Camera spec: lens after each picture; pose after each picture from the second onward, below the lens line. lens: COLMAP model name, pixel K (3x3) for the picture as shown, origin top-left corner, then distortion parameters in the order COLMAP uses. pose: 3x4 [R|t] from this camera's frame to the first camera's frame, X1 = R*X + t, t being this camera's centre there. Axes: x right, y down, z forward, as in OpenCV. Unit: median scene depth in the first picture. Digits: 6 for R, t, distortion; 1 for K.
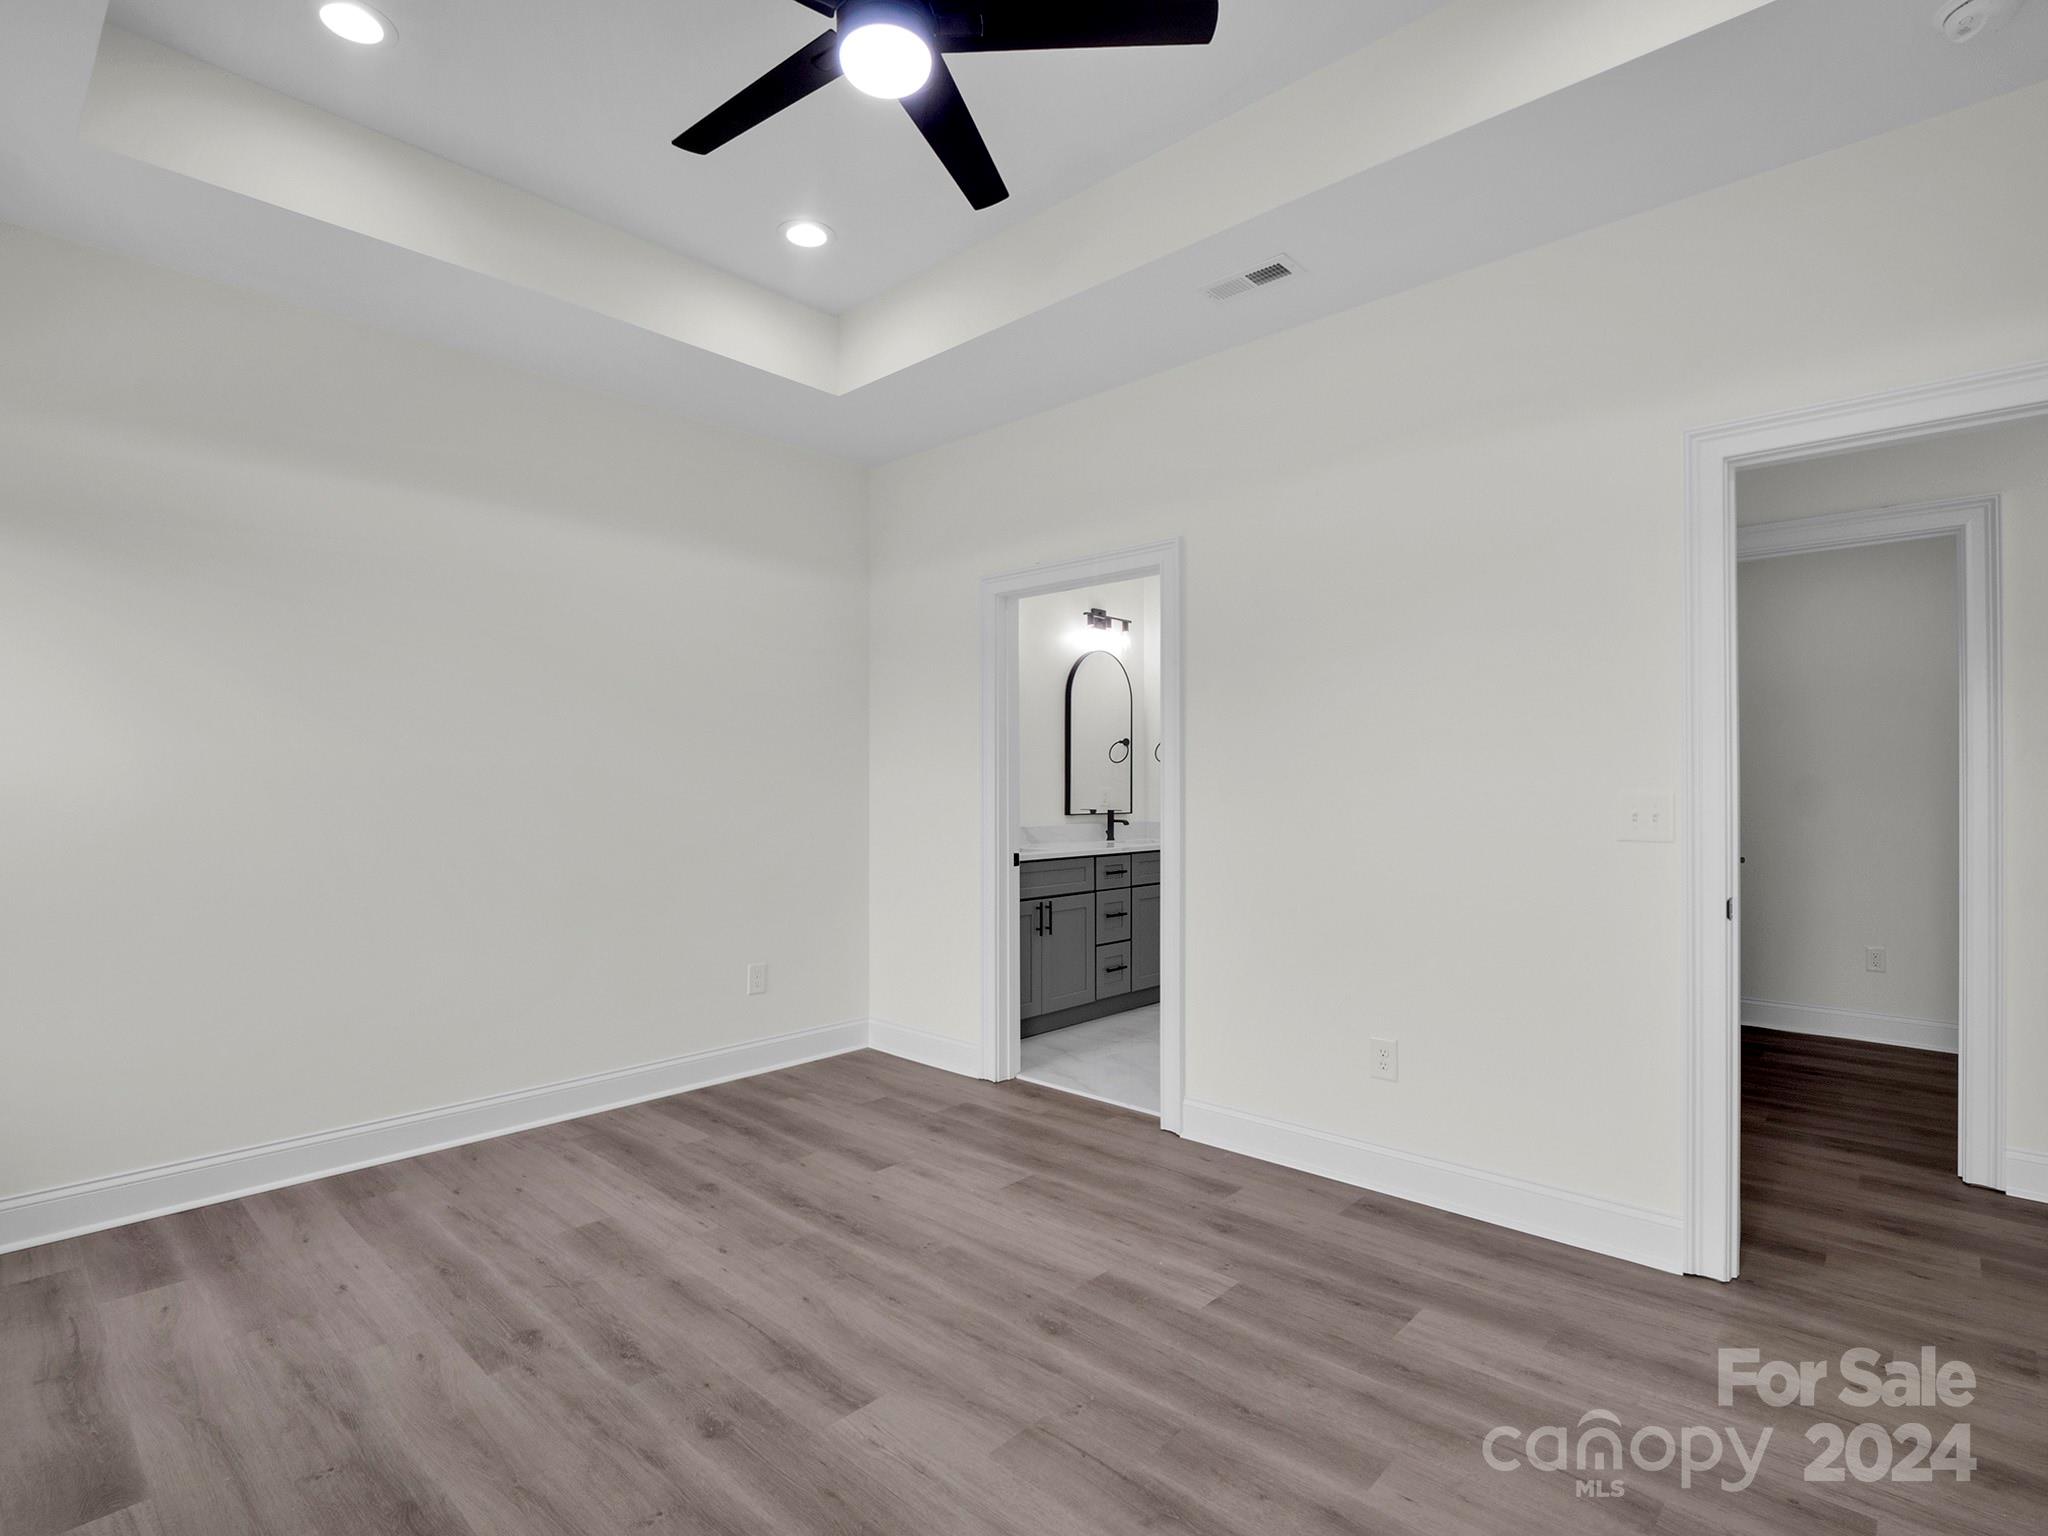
lens RADIAL K [[1015.1, 0, 987.4], [0, 1015.1, 766.4], [0, 0, 1]] dist [-0.004859, -0.001116]
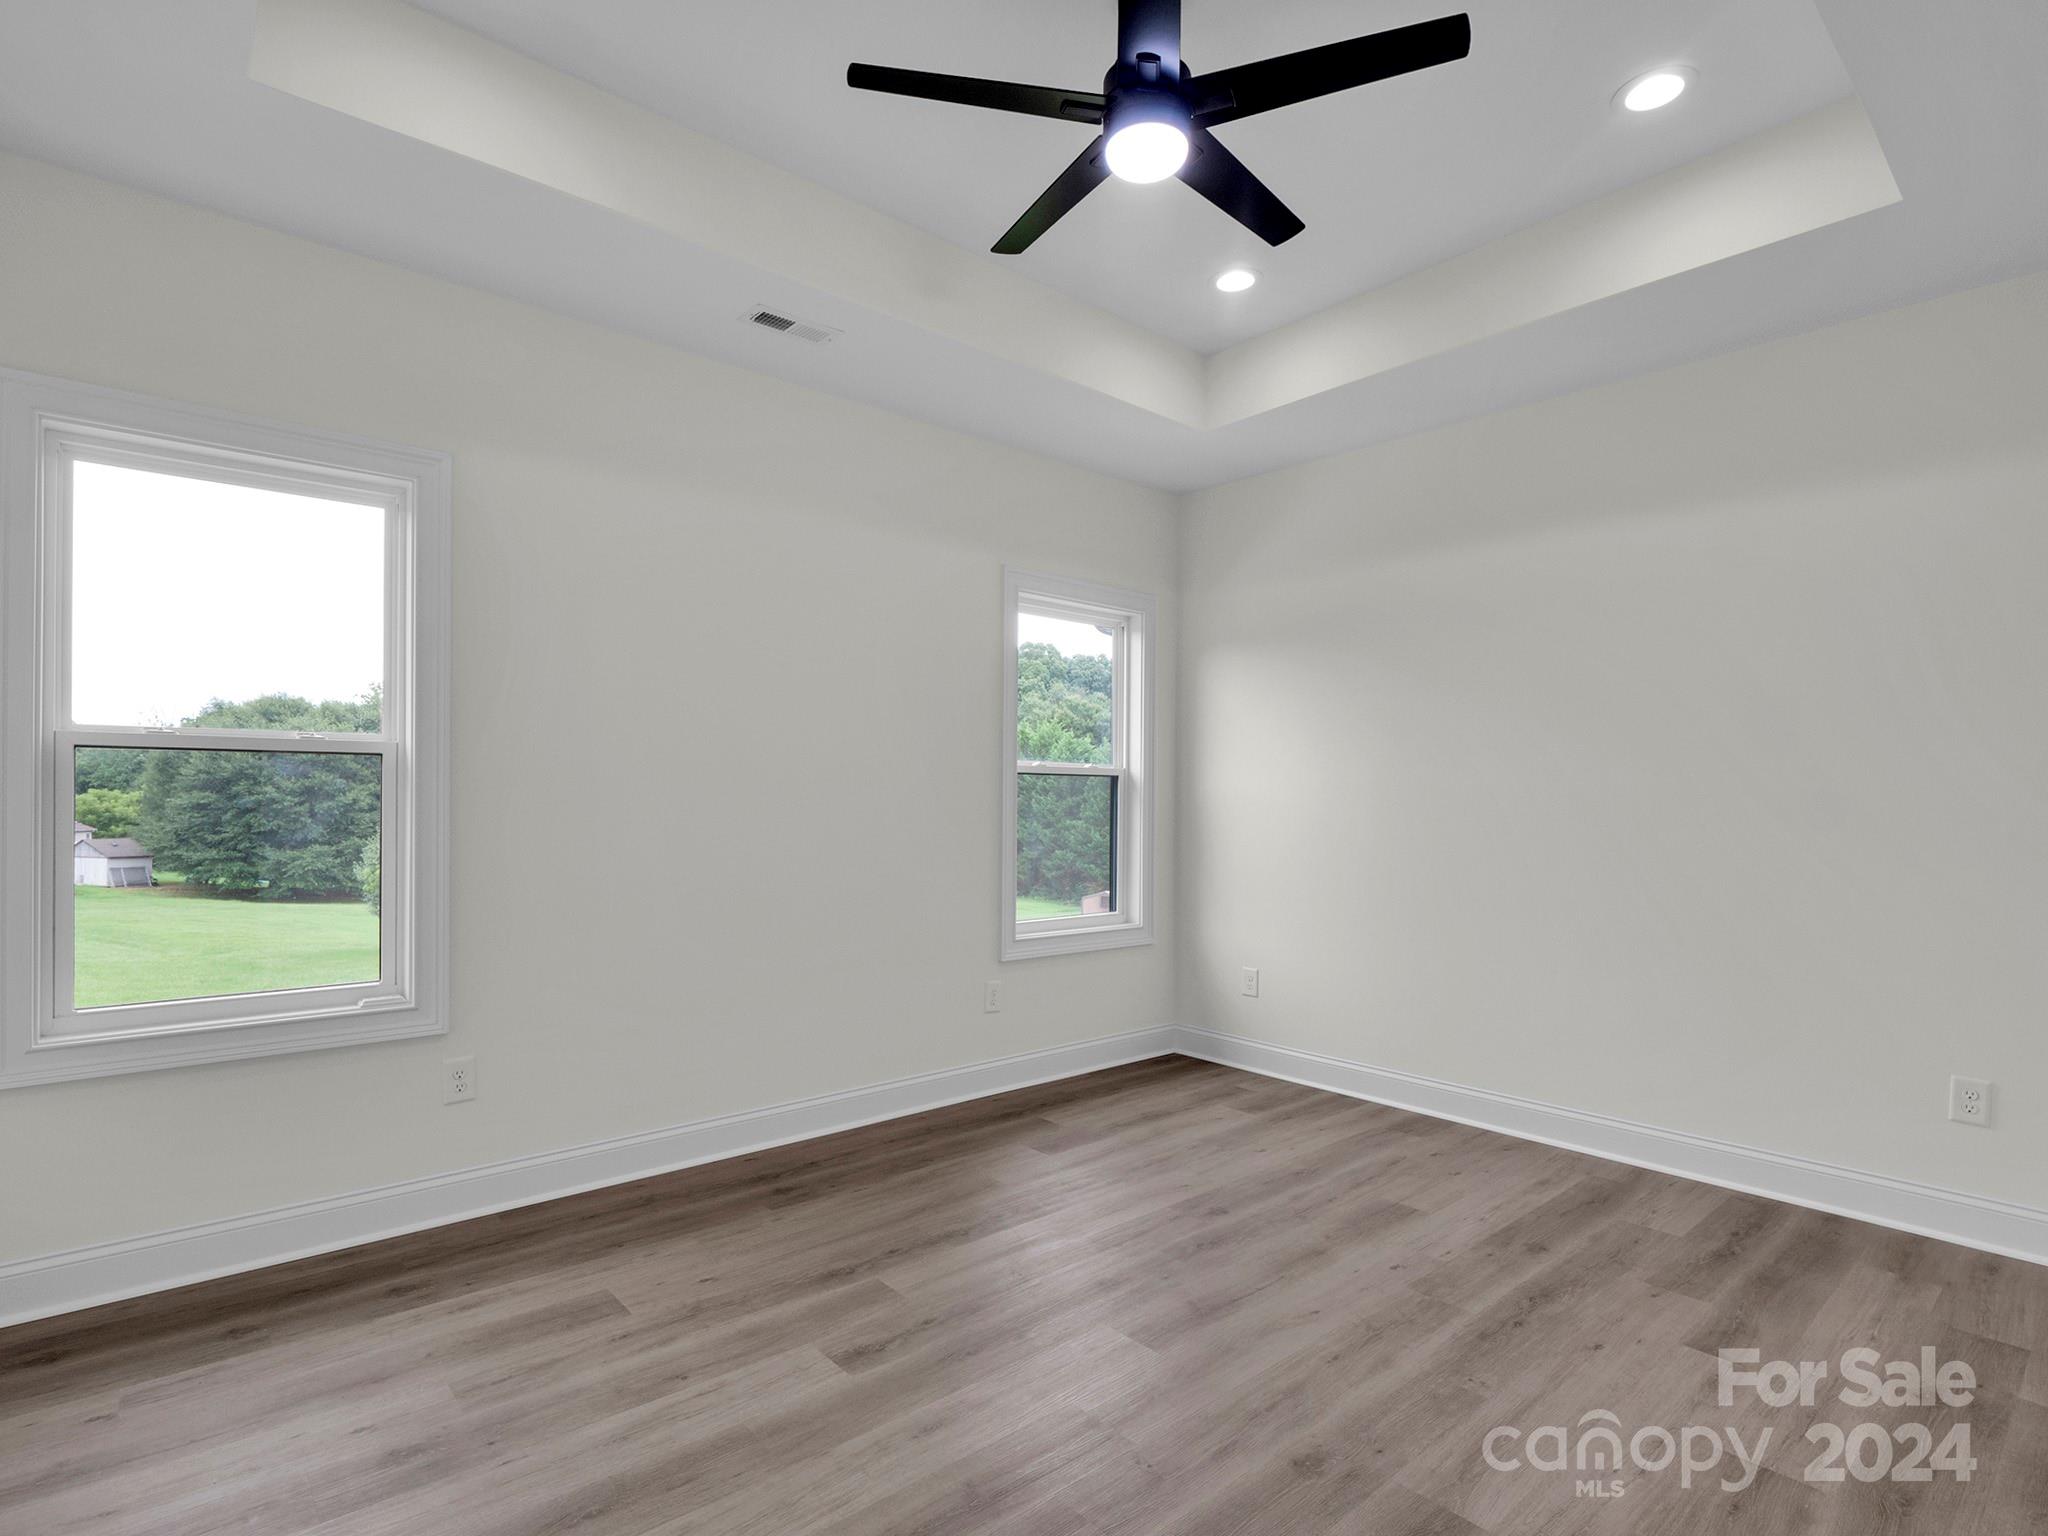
lens RADIAL K [[1015.1, 0, 1018.5], [0, 1015.1, 767.0], [0, 0, 1]] dist [-0.004859, -0.001116]
pose [[-0.080844, -0.035888, -0.996080, 0.680937], [0.009383, 0.999280, -0.036765, 0.017981], [0.996683, -0.012319, -0.080449, 0.630050]]
